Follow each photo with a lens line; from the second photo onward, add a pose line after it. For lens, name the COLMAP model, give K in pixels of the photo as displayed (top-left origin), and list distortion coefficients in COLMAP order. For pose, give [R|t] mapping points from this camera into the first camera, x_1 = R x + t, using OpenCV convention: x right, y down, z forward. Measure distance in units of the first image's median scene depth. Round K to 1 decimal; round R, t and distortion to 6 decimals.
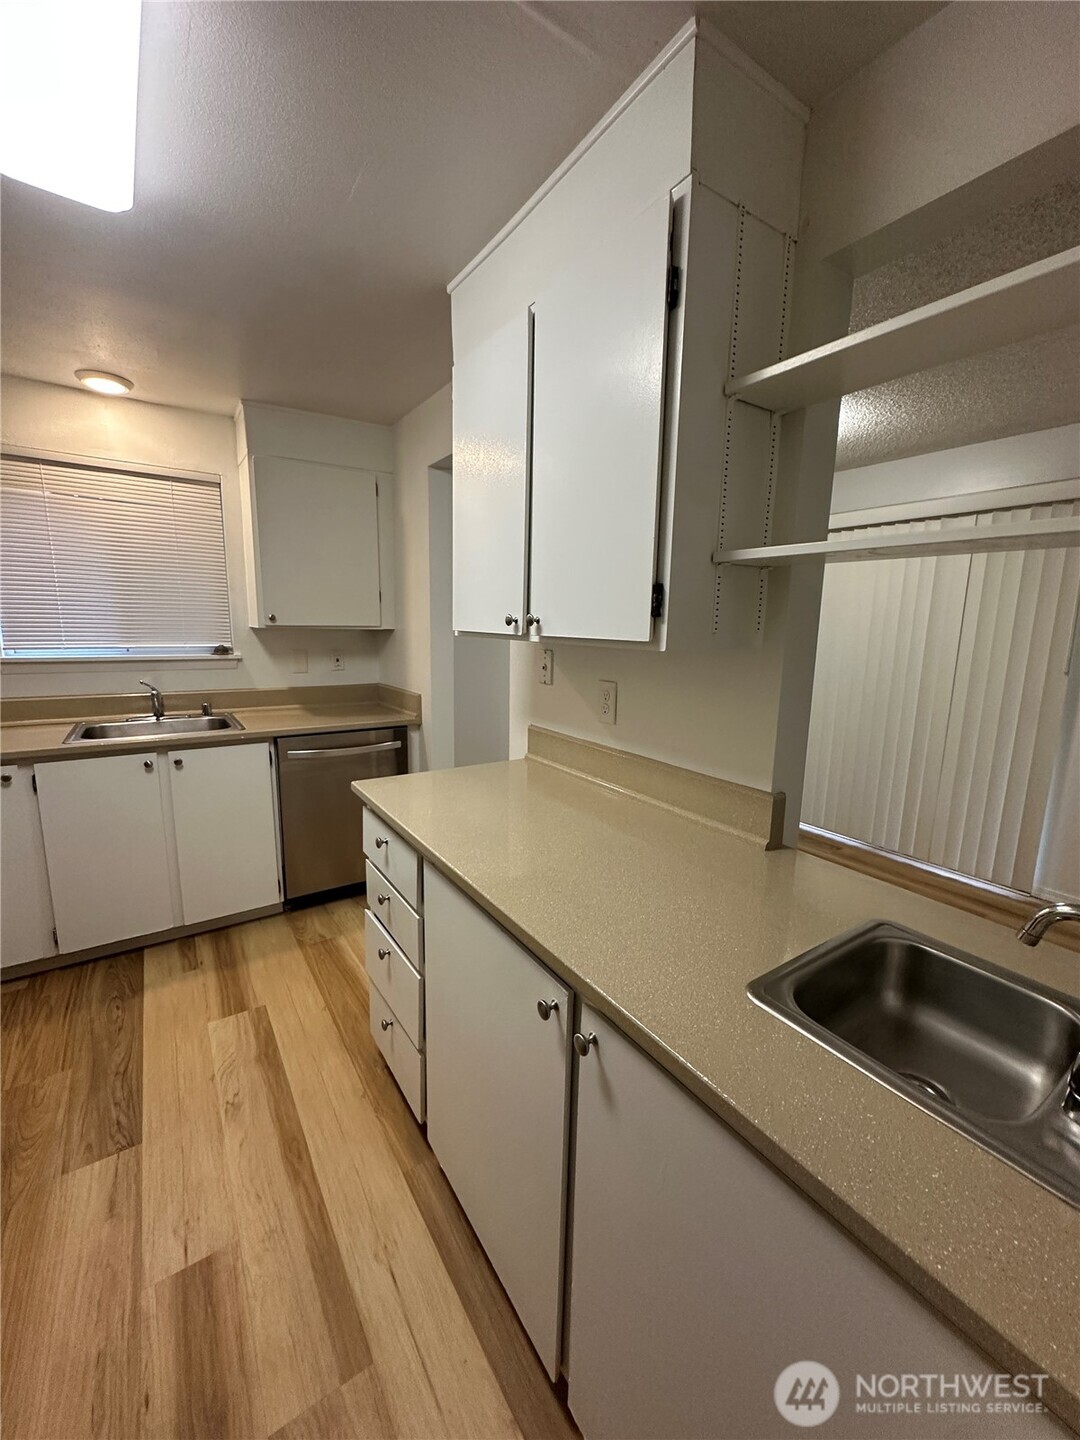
lens RADIAL K [[573.1, 0, 540.0], [0, 573.1, 720.0], [0, 0, 1]] dist [-0.002021, 0.000327]
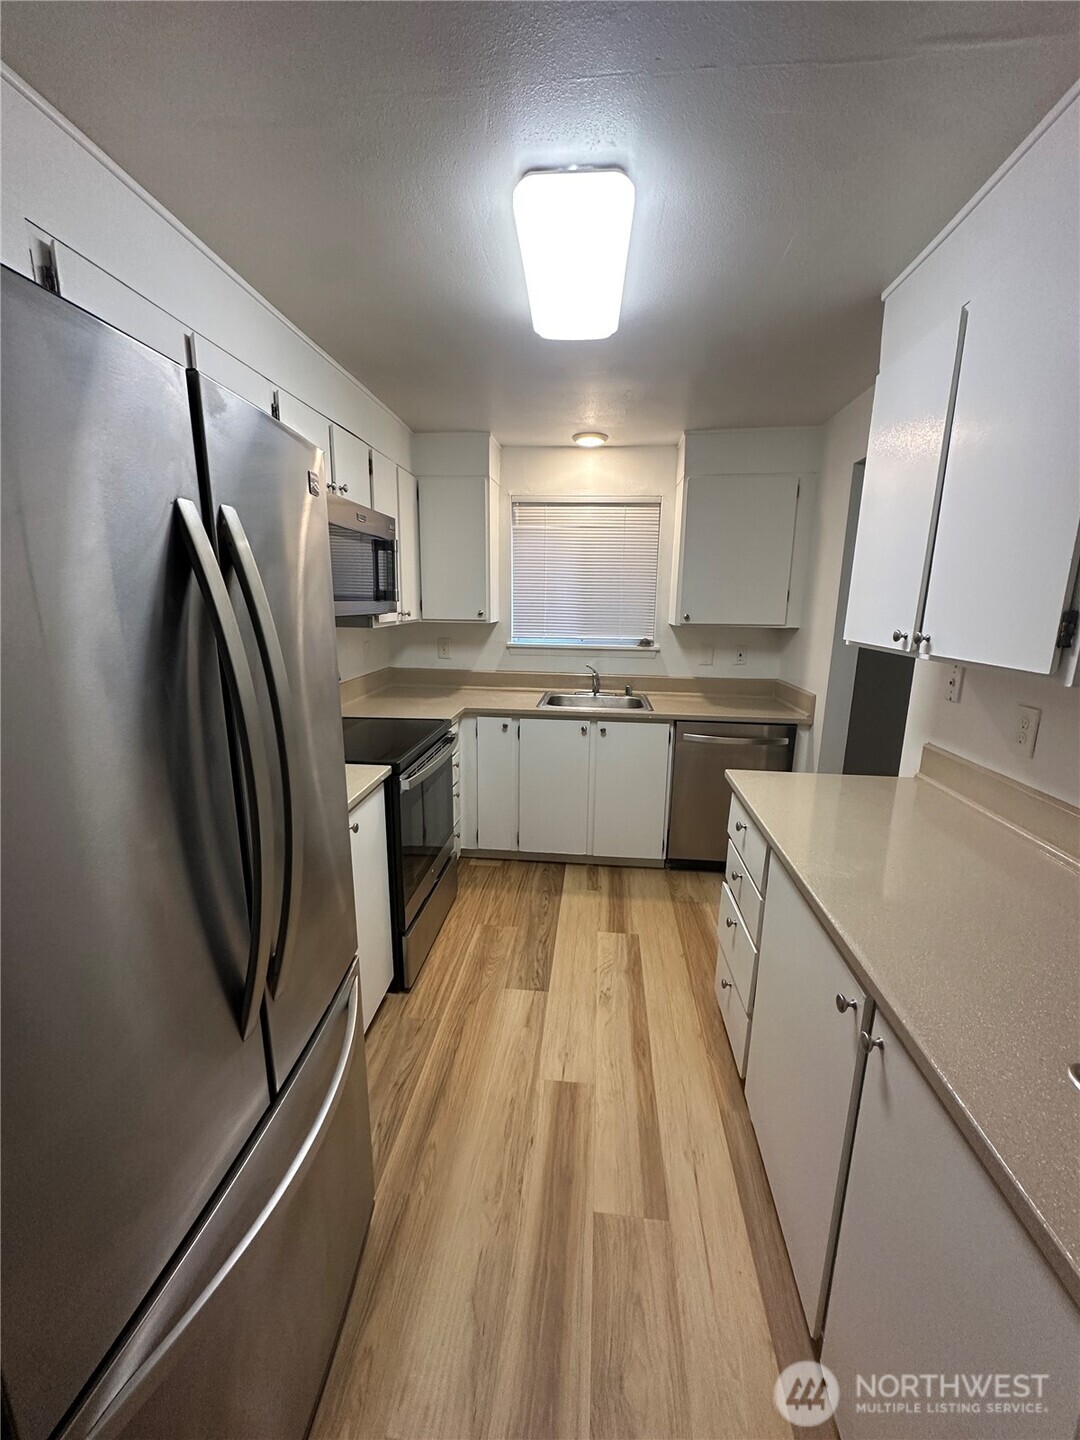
lens RADIAL K [[573.1, 0, 540.0], [0, 573.1, 720.0], [0, 0, 1]] dist [-0.002021, 0.000327]
pose [[0.765275, 0.125201, -0.631411, 0.084309], [-0.108741, 0.991950, 0.064896, -0.020809], [0.634453, 0.018997, 0.772728, -0.104988]]
